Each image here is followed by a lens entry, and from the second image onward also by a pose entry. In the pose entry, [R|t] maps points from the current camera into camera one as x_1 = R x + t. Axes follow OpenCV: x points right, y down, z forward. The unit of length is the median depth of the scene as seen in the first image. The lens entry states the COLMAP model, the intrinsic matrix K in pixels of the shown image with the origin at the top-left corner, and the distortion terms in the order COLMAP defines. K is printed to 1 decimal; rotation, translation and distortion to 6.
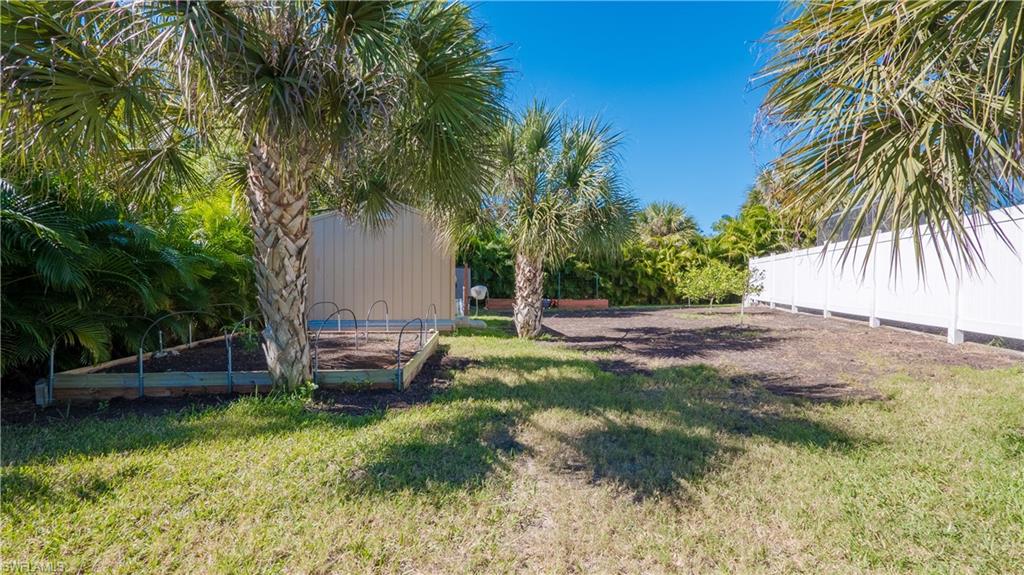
lens RADIAL K [[430.2, 0, 508.9], [0, 430.2, 284.9], [0, 0, 1]] dist [-0.006599, 0.001001]
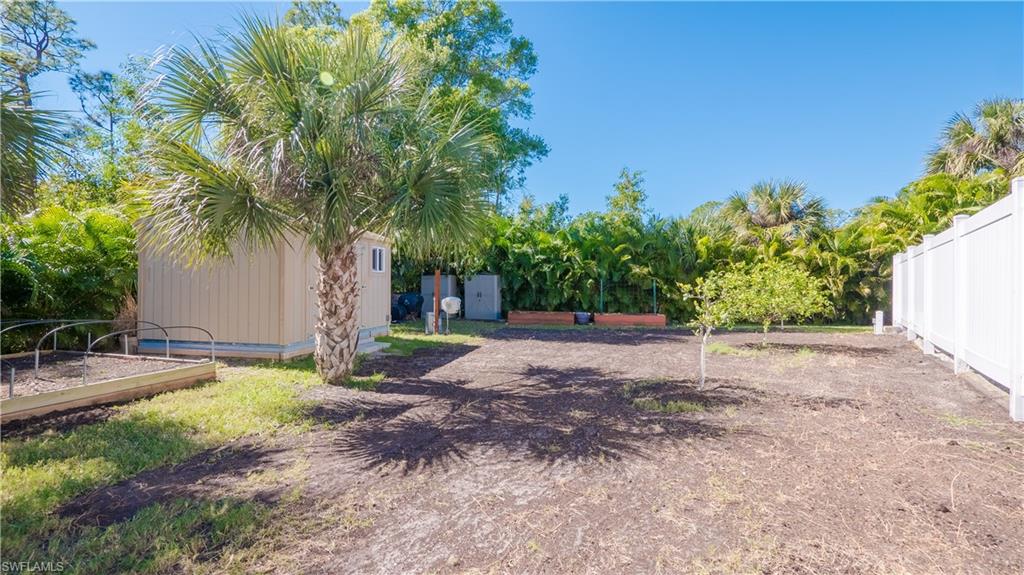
lens RADIAL K [[430.2, 0, 514.4], [0, 430.2, 287.2], [0, 0, 1]] dist [-0.006599, 0.001001]
pose [[0.936391, 0.001127, -0.350955, 0.222927], [-0.004844, 0.999941, -0.009713, -0.005847], [0.350924, 0.010795, 0.936342, 0.187011]]
